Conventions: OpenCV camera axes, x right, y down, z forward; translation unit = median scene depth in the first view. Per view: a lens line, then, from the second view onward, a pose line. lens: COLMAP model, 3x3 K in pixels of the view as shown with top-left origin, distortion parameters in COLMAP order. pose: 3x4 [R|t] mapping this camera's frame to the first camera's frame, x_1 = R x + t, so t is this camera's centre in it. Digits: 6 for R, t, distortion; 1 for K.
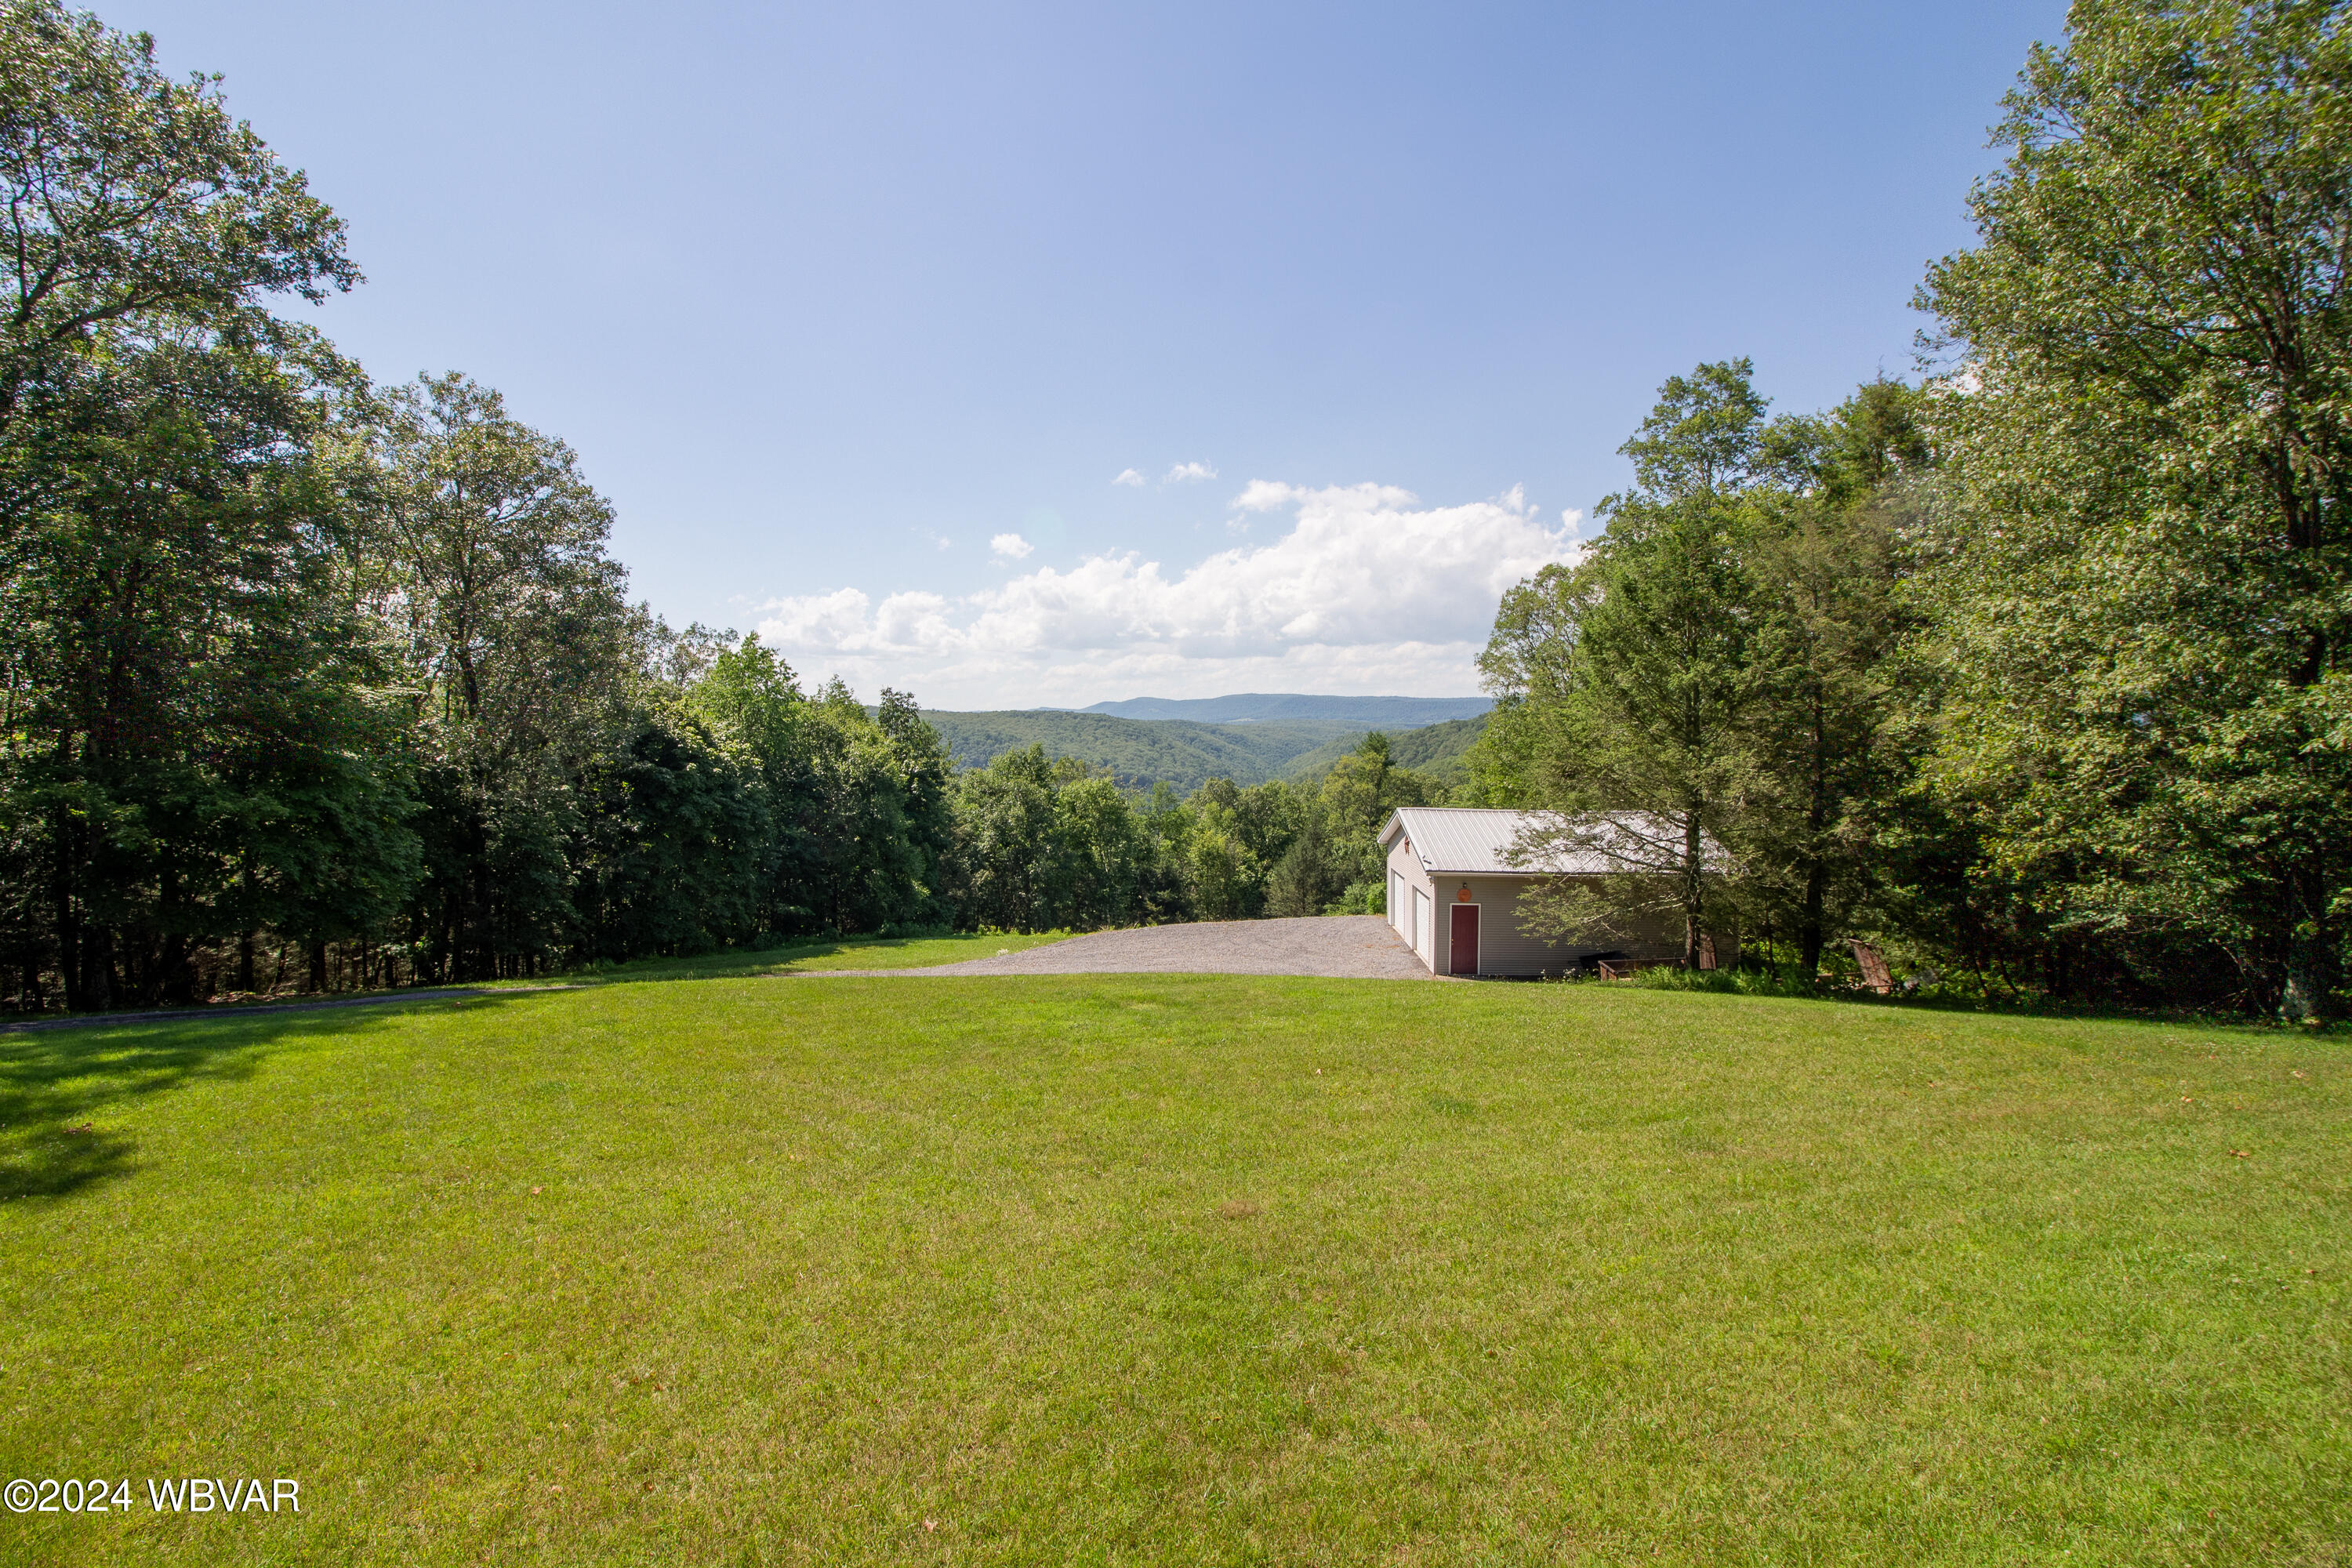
lens RADIAL K [[1088.6, 0, 1170.6], [0, 1088.6, 729.8], [0, 0, 1]] dist [0.025106, -0.000639]
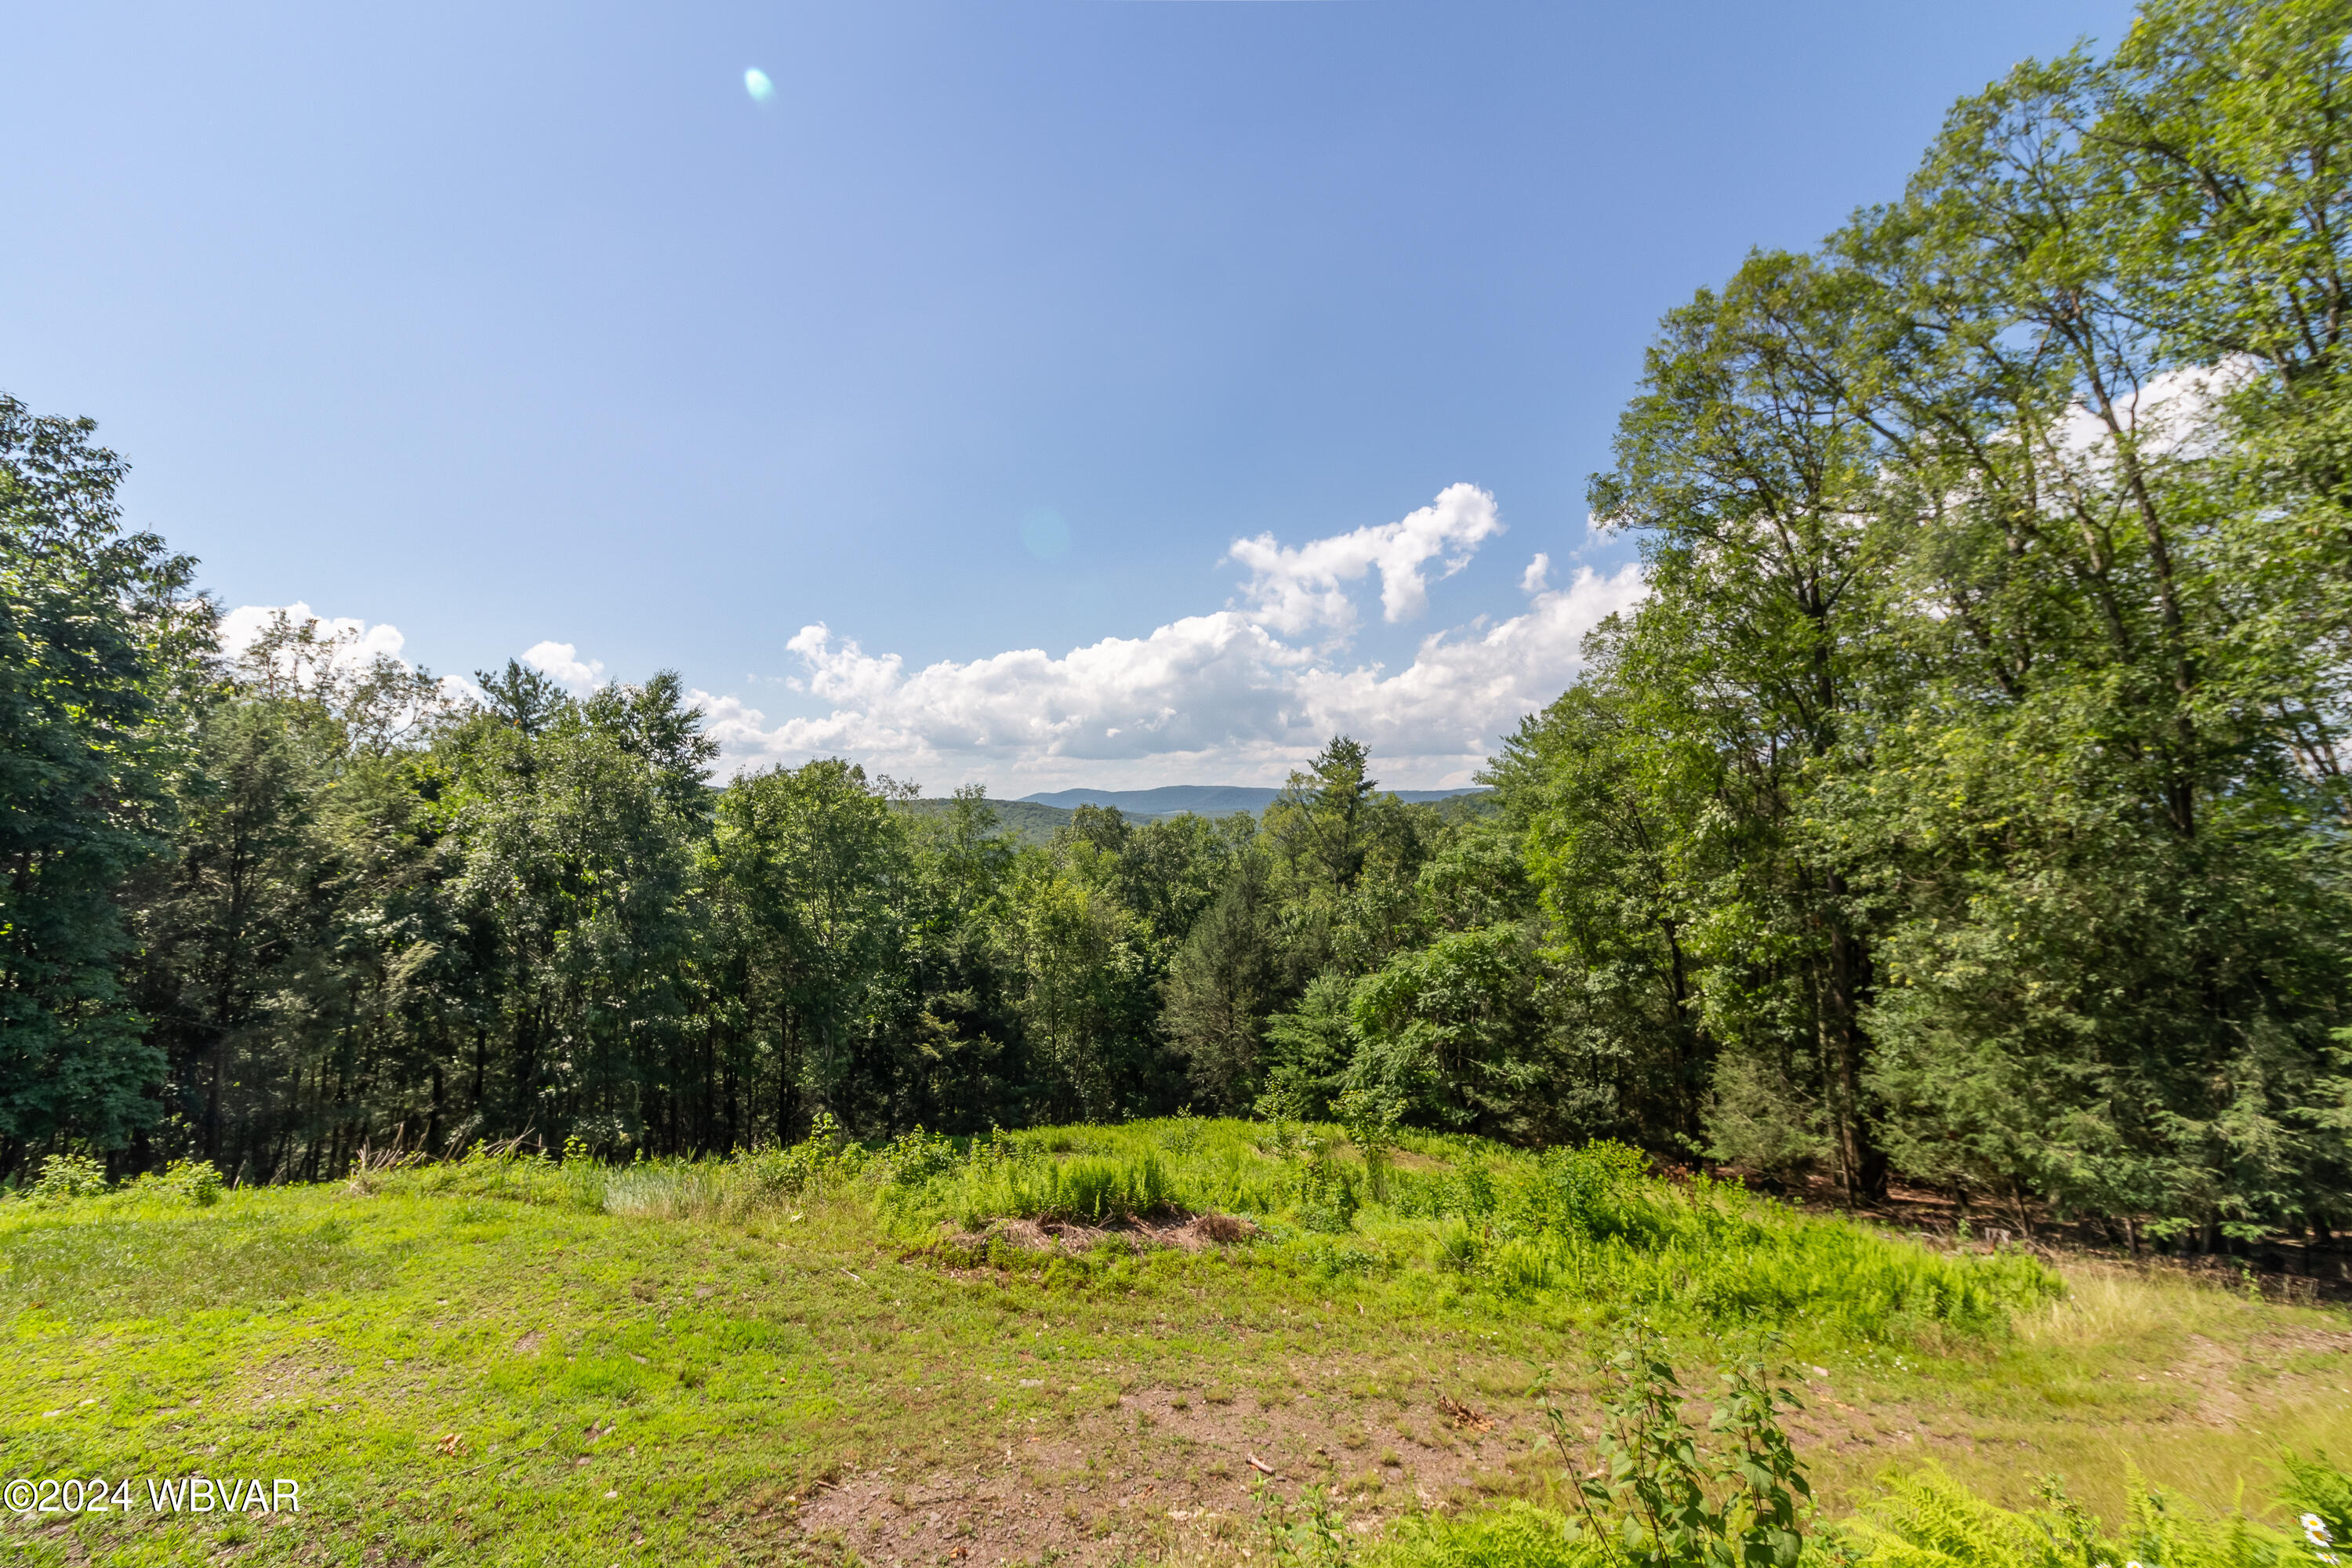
lens RADIAL K [[1039.7, 0, 1186.2], [0, 1039.7, 778.6], [0, 0, 1]] dist [-0.000114, -0.000059]
pose [[0.997271, 0.010241, 0.073111, 0.111157], [-0.006843, 0.998891, -0.046587, 0.121928], [-0.073507, 0.045960, 0.996235, 0.869361]]
